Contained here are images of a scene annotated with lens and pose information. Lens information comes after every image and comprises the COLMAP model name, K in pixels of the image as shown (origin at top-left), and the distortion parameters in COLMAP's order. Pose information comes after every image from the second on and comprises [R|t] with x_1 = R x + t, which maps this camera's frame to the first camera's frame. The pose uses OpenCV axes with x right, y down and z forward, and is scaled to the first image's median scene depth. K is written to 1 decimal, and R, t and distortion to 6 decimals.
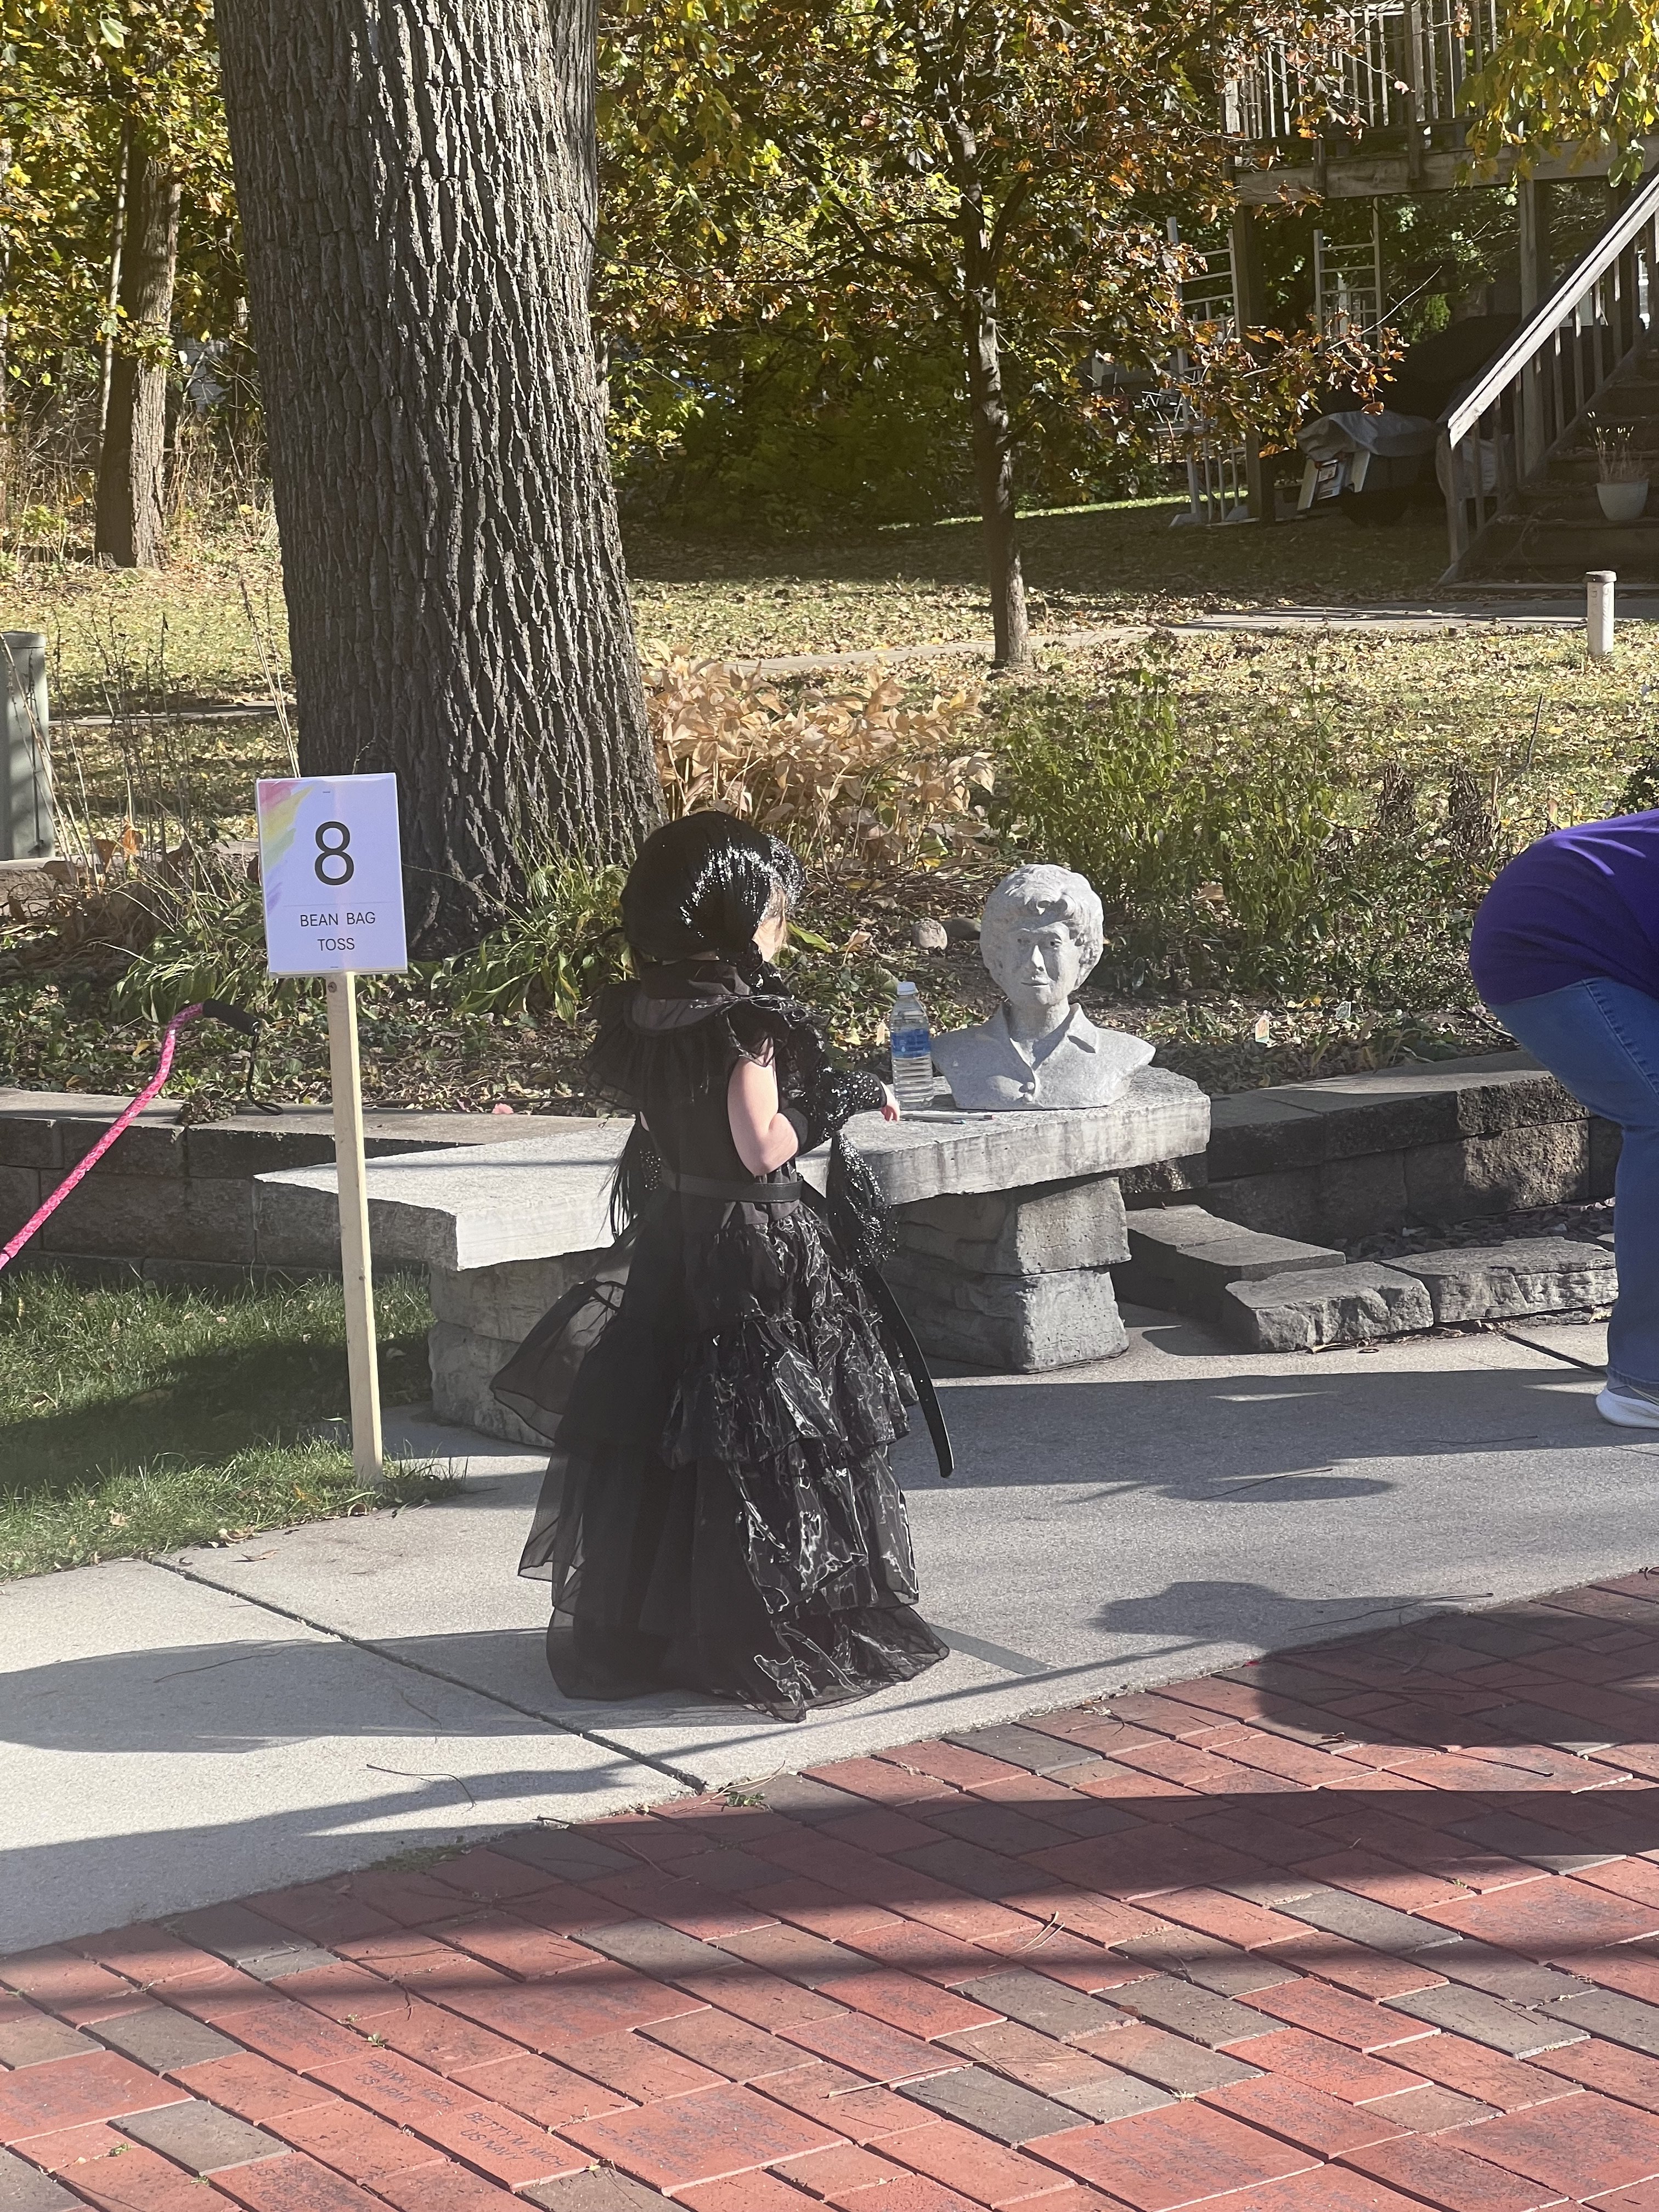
lens RADIAL K [[4960.0, 0, 826.5], [0, 4960.0, 1105.5], [0, 0, 1]] dist [0.176652, 0.000000]
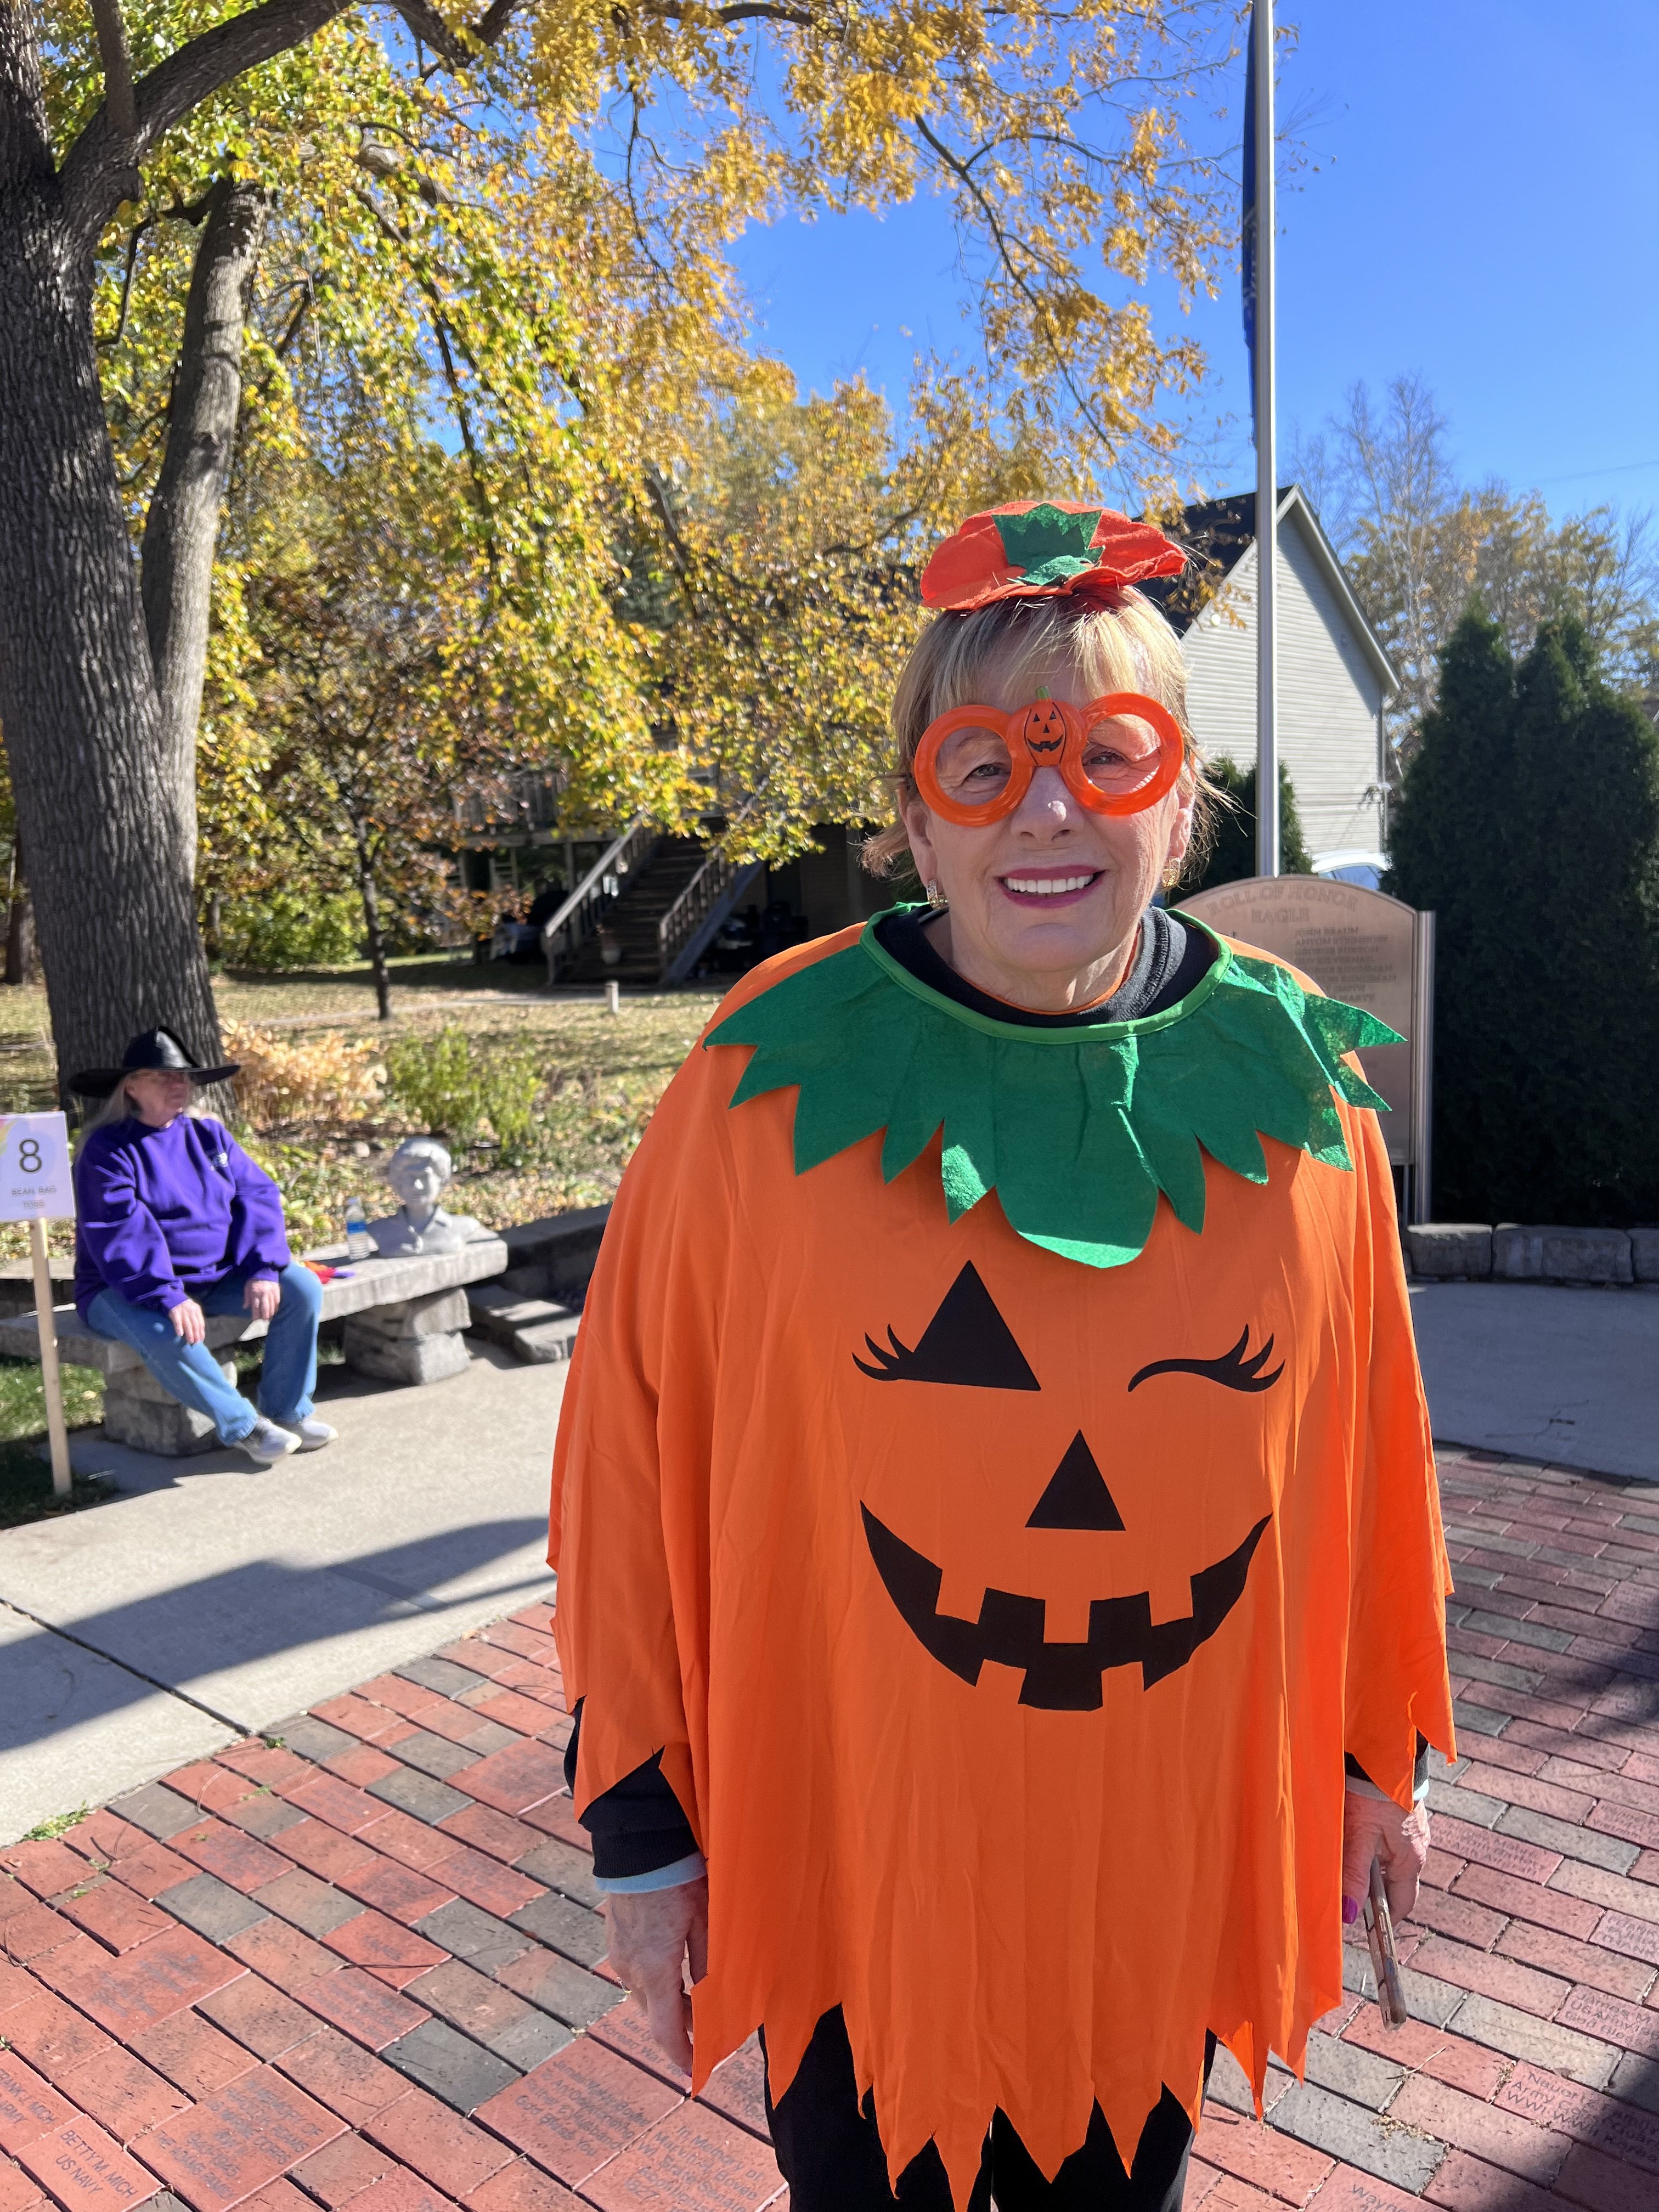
lens RADIAL K [[1662.6, 0, 838.4], [0, 1662.6, 1123.4], [0, 0, 1]] dist [0.050225, -0.053300]
pose [[0.953770, -0.035247, 0.298464, 0.001845], [0.040902, 0.999082, -0.012718, -0.027060], [-0.297741, 0.024338, 0.954336, 0.196040]]
